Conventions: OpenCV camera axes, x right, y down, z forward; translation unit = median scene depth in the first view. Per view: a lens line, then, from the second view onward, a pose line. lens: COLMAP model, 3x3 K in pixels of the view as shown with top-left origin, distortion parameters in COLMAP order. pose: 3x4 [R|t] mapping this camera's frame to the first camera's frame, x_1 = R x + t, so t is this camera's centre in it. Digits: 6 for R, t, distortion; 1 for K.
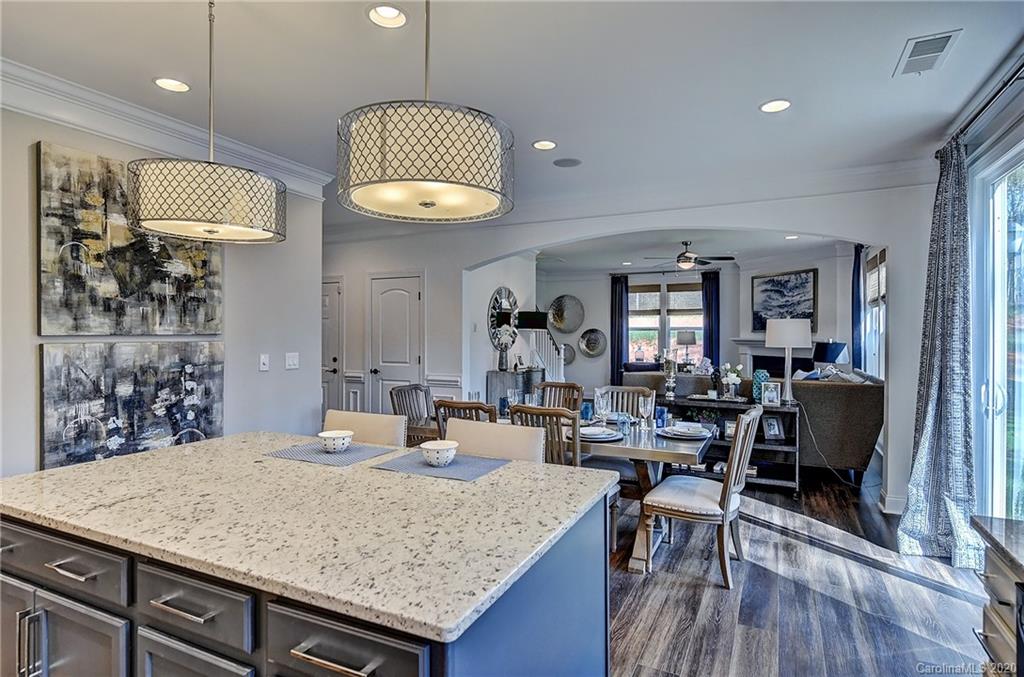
lens RADIAL K [[527.7, 0, 514.9], [0, 527.7, 335.9], [0, 0, 1]] dist [0.002910, 0.000134]
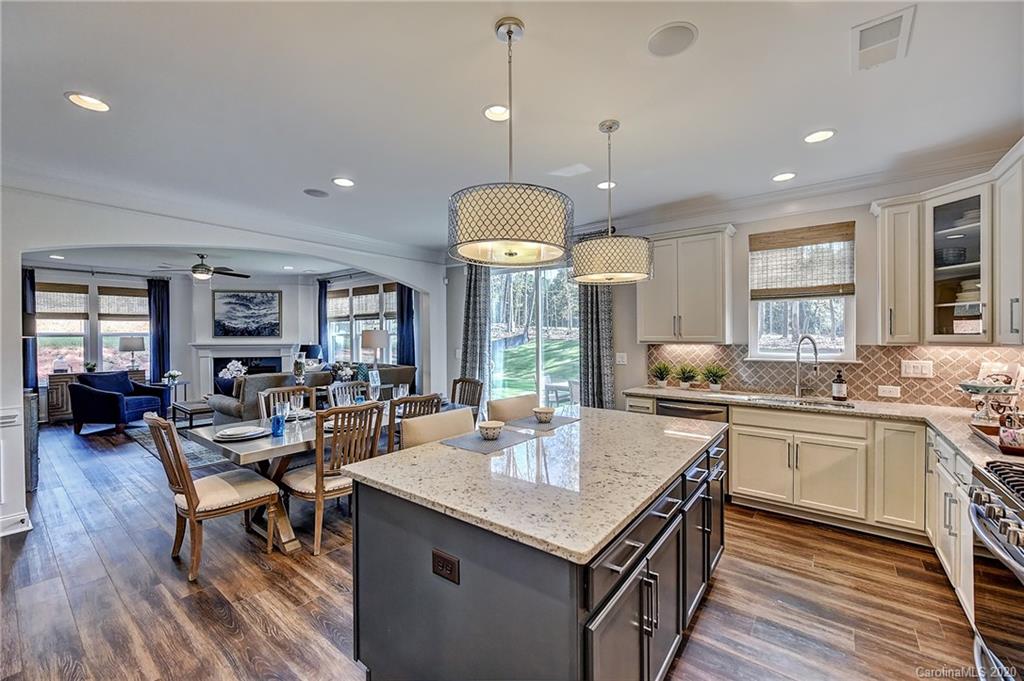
lens RADIAL K [[400.3, 0, 517.8], [0, 400.3, 336.3], [0, 0, 1]] dist [0.001719, 0.000157]
pose [[0.195129, -0.007444, 0.980749, -0.839241], [0.012891, 0.999904, 0.005024, -0.016480], [-0.980693, 0.011662, 0.195206, 0.493548]]
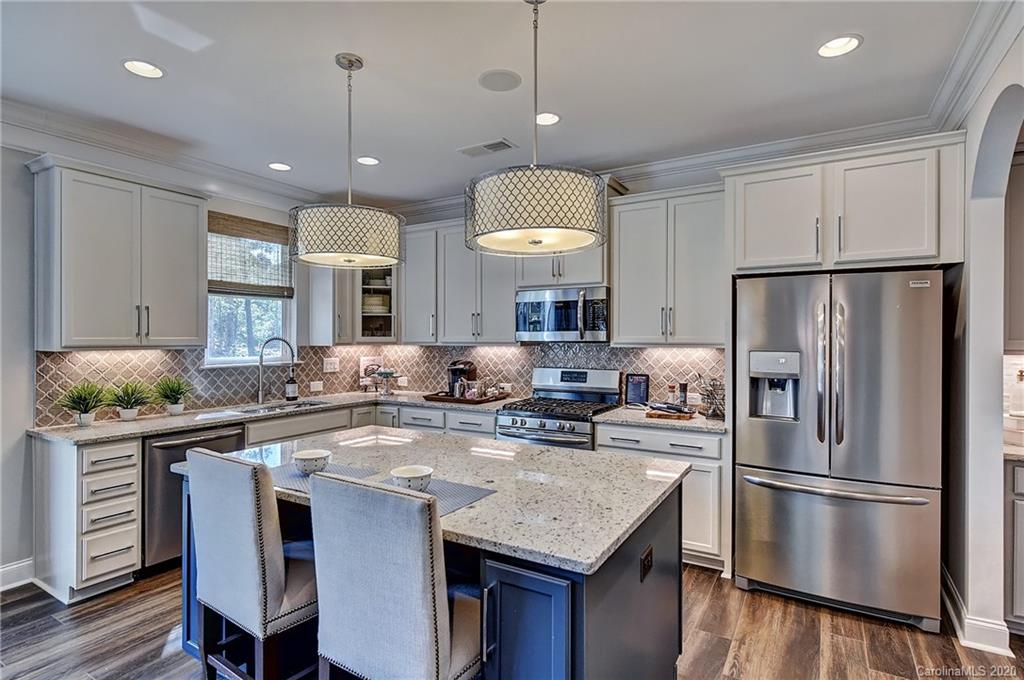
lens RADIAL K [[518.4, 0, 503.2], [0, 518.4, 337.1], [0, 0, 1]] dist [0.002452, -0.000064]
pose [[-0.994321, -0.004886, 0.106306, -0.373589], [-0.004069, 0.999961, 0.007897, -0.016206], [-0.106341, 0.007419, -0.994302, 1.177358]]
